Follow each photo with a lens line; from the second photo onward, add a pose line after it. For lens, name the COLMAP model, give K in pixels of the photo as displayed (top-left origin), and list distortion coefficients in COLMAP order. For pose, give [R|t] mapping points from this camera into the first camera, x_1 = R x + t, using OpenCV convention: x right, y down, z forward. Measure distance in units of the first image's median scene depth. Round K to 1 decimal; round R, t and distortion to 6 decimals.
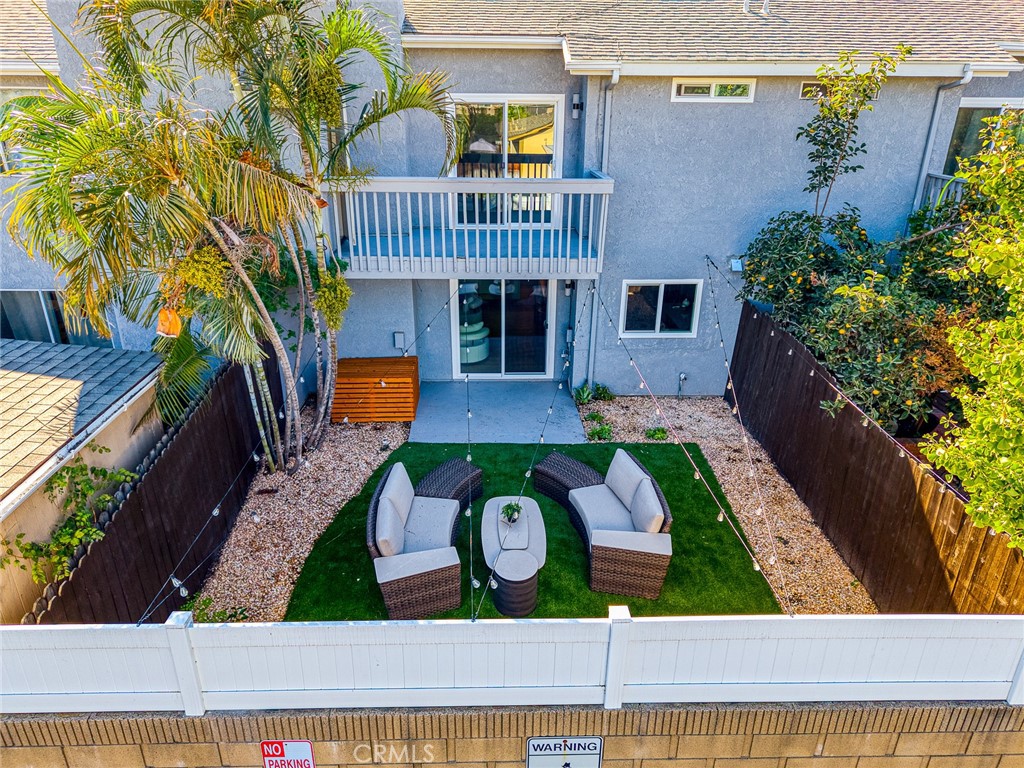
lens RADIAL K [[698.1, 0, 509.3], [0, 698.1, 386.0], [0, 0, 1]] dist [0.006259, -0.014951]
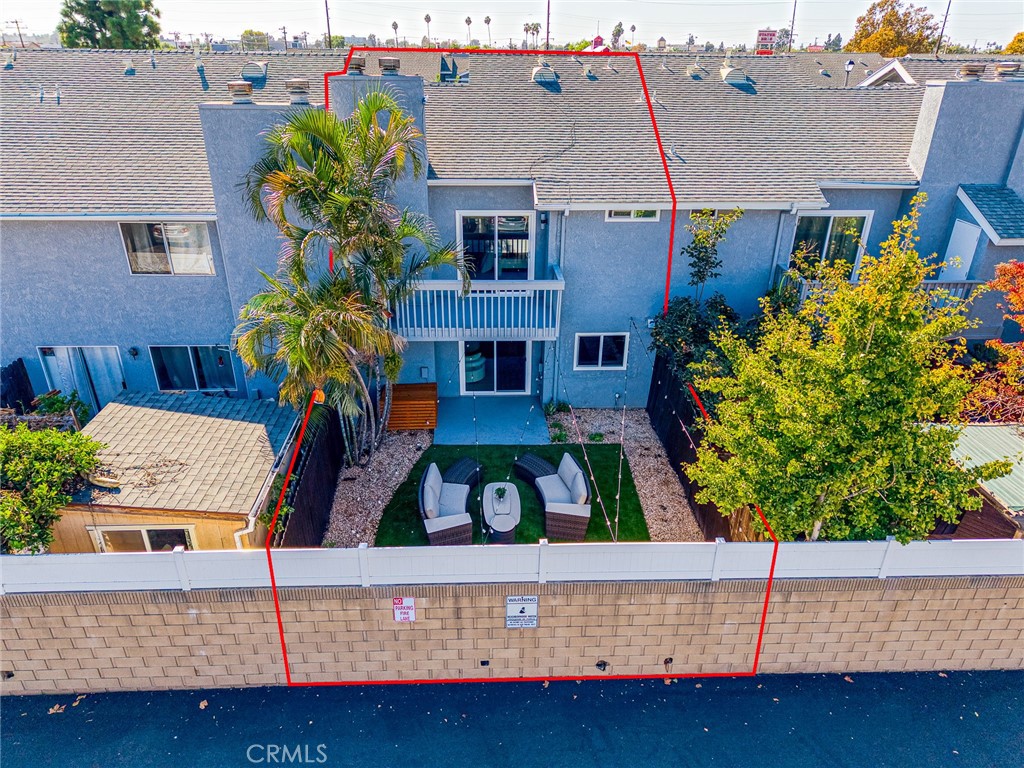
lens RADIAL K [[698.1, 0, 513.1], [0, 698.1, 381.1], [0, 0, 1]] dist [0.006259, -0.014951]
pose [[0.999862, -0.003203, 0.016311, 0.005800], [0.002385, 0.998749, 0.049953, -0.148169], [-0.016451, -0.049907, 0.998618, -0.581199]]
